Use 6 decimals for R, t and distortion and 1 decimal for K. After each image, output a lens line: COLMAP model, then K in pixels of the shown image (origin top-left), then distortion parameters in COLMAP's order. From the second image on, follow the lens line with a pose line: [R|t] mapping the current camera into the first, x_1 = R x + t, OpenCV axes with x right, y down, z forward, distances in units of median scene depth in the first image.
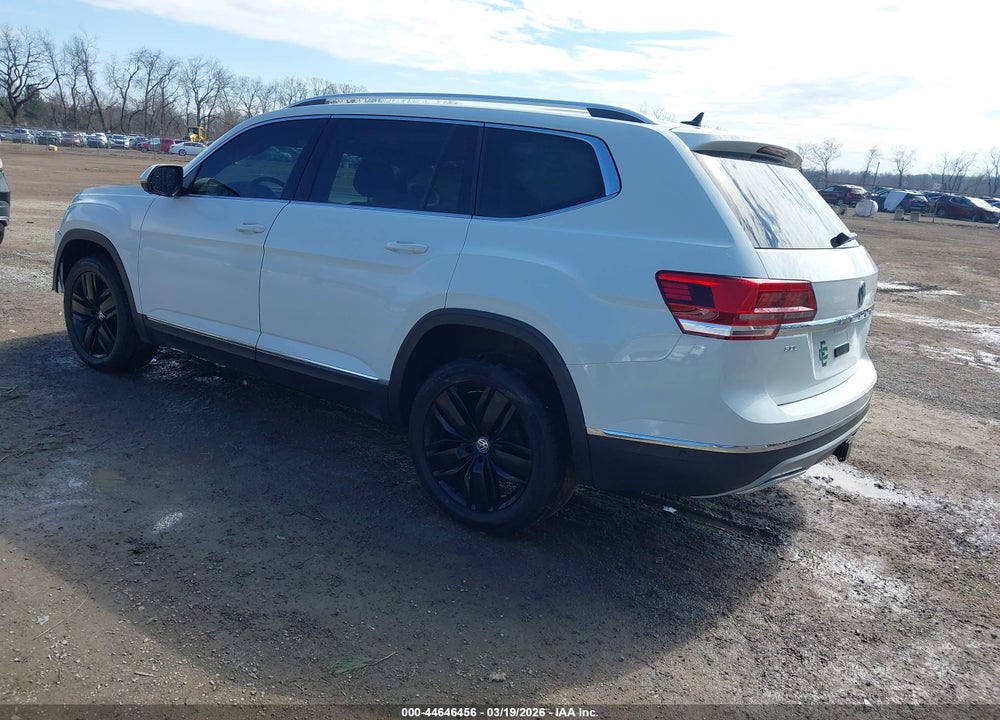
lens RADIAL K [[801.5, 0, 487.7], [0, 801.5, 380.2], [0, 0, 1]] dist [0.009245, 0.013136]
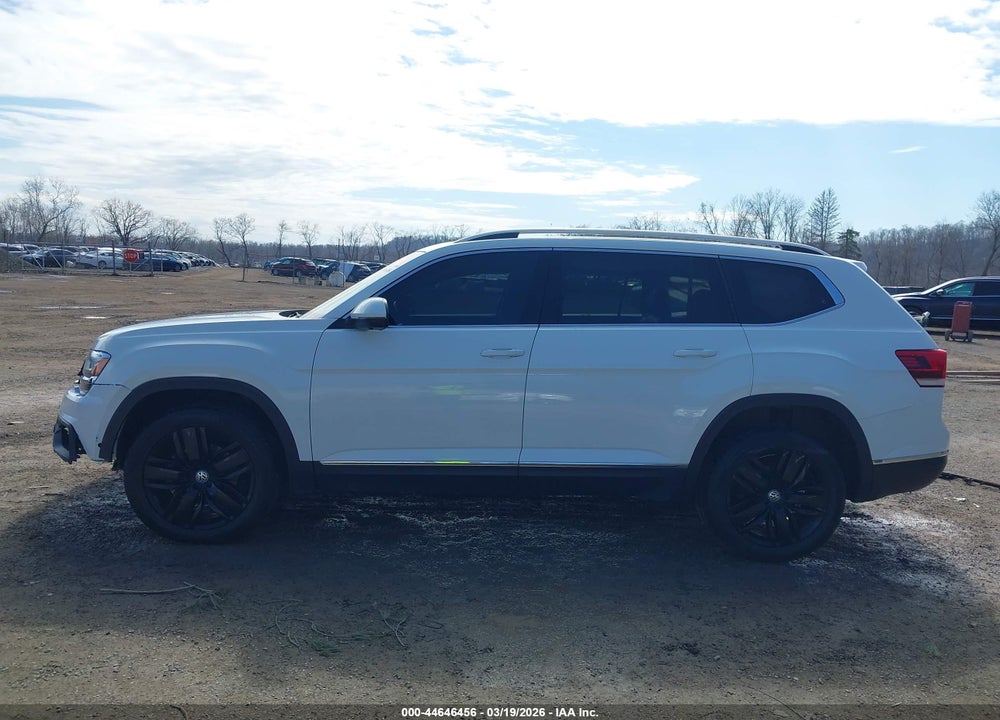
lens RADIAL K [[816.8, 0, 480.5], [0, 816.8, 362.2], [0, 0, 1]] dist [-0.003163, 0.009376]
pose [[0.761862, -0.111392, 0.638089, -0.238652], [0.179902, 0.982734, -0.043241, -0.032177], [-0.622255, 0.147737, 0.768747, 0.047593]]
